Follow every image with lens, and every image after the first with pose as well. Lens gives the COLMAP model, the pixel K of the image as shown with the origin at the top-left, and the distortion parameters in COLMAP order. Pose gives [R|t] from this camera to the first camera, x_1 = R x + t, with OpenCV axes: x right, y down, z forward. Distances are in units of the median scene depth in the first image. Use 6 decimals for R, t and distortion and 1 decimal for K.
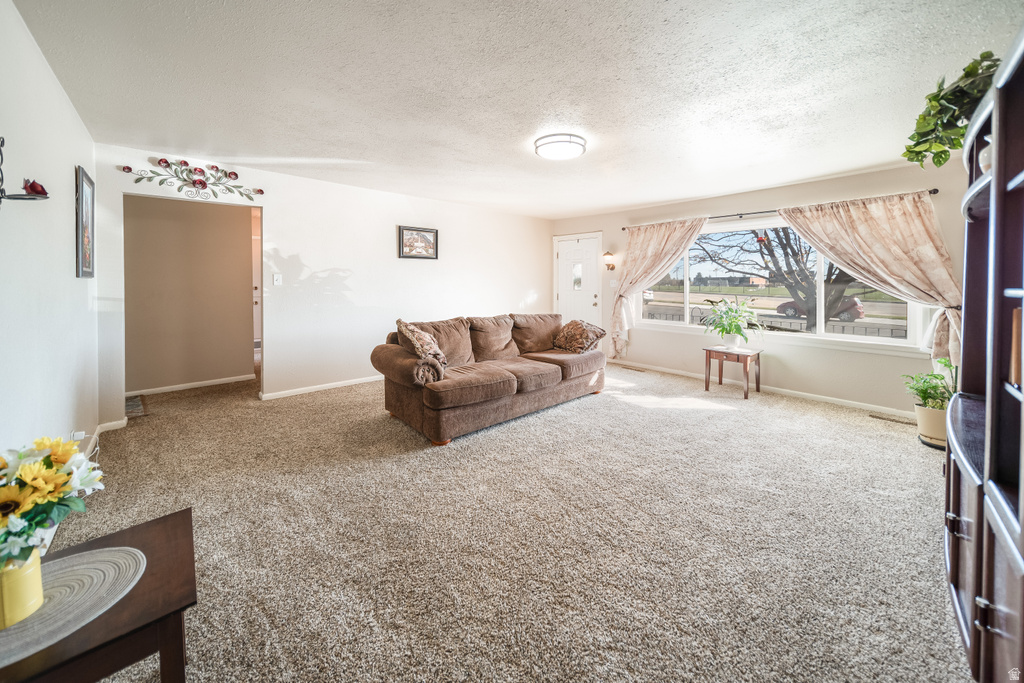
lens RADIAL K [[343.2, 0, 511.5], [0, 343.2, 358.1], [0, 0, 1]] dist [0.005381, -0.000017]
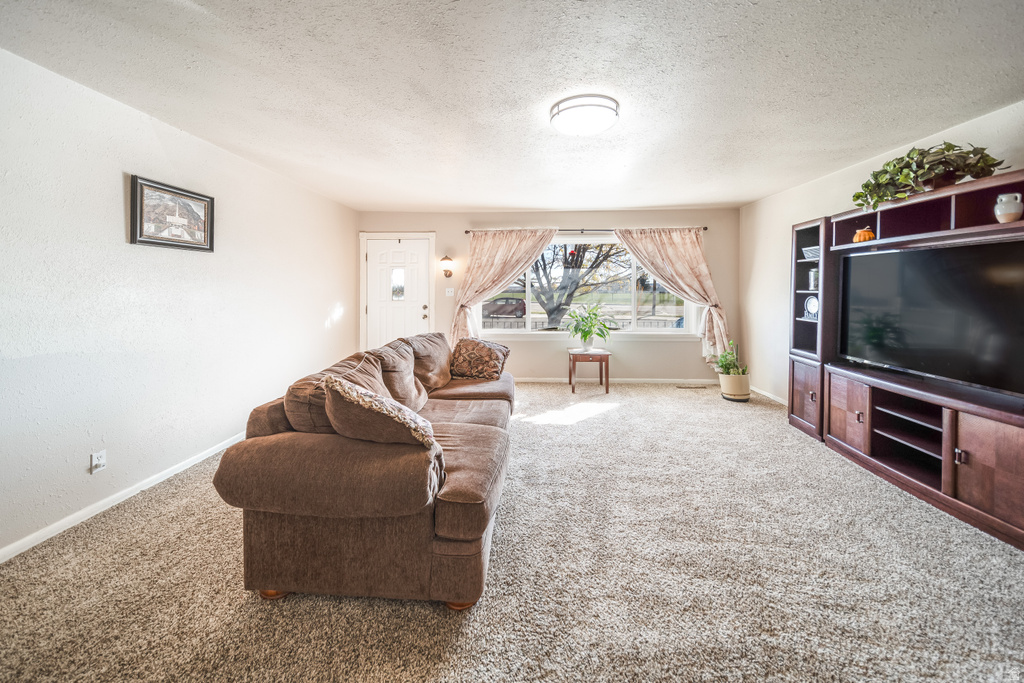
lens RADIAL K [[361.9, 0, 512.0], [0, 361.9, 341.5], [0, 0, 1]] dist [0.001996, 0.000055]
pose [[0.722626, -0.103927, 0.683382, -0.307814], [0.156995, 0.987472, -0.015838, -0.073027], [-0.673175, 0.118732, 0.729889, 0.316651]]
